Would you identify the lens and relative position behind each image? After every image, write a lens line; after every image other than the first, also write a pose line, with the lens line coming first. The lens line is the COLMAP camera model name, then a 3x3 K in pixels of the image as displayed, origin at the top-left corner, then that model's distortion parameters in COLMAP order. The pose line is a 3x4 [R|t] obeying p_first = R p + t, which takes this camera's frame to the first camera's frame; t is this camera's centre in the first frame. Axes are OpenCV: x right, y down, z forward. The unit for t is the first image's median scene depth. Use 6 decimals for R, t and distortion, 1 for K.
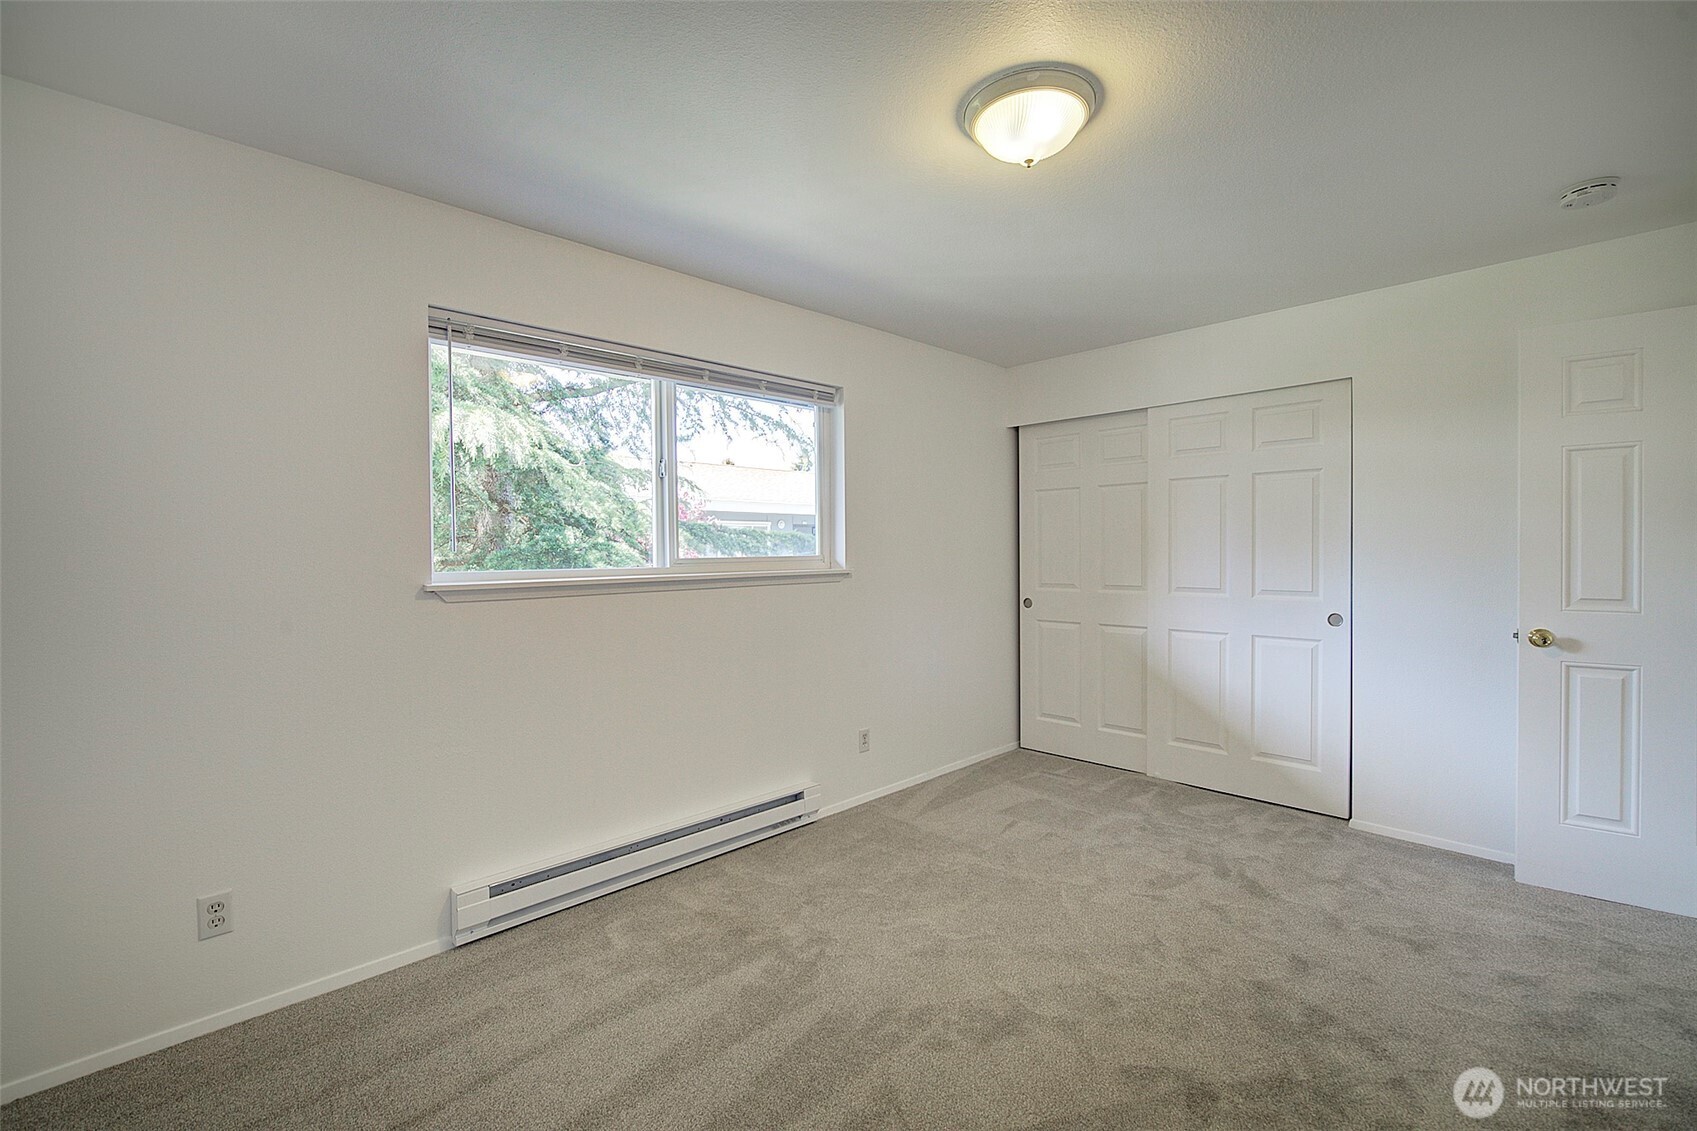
lens RADIAL K [[743.6, 0, 851.4], [0, 743.6, 550.5], [0, 0, 1]] dist [-0.011017, -0.000189]
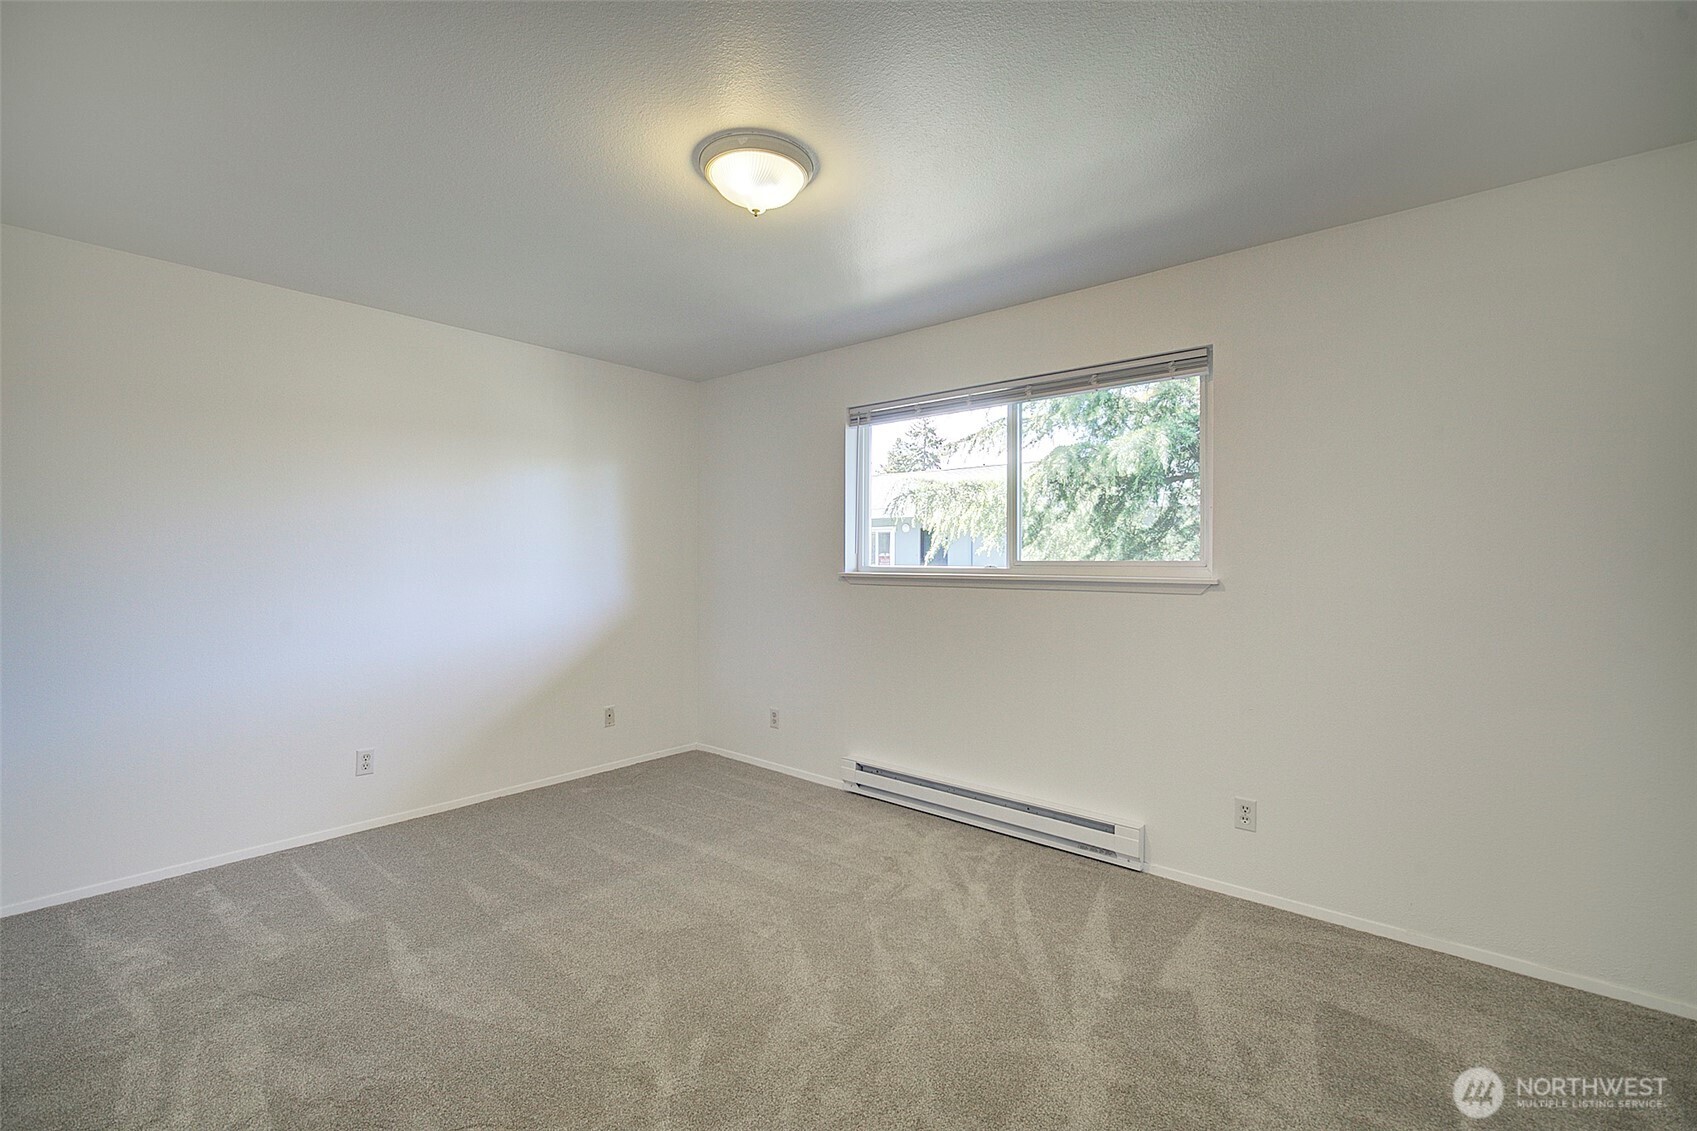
lens RADIAL K [[743.6, 0, 851.4], [0, 743.6, 550.5], [0, 0, 1]] dist [-0.011017, -0.000189]
pose [[0.073302, 0.003867, -0.997302, 0.822002], [-0.006102, 0.999976, 0.003429, -0.007082], [0.997291, 0.005834, 0.073324, 0.636795]]
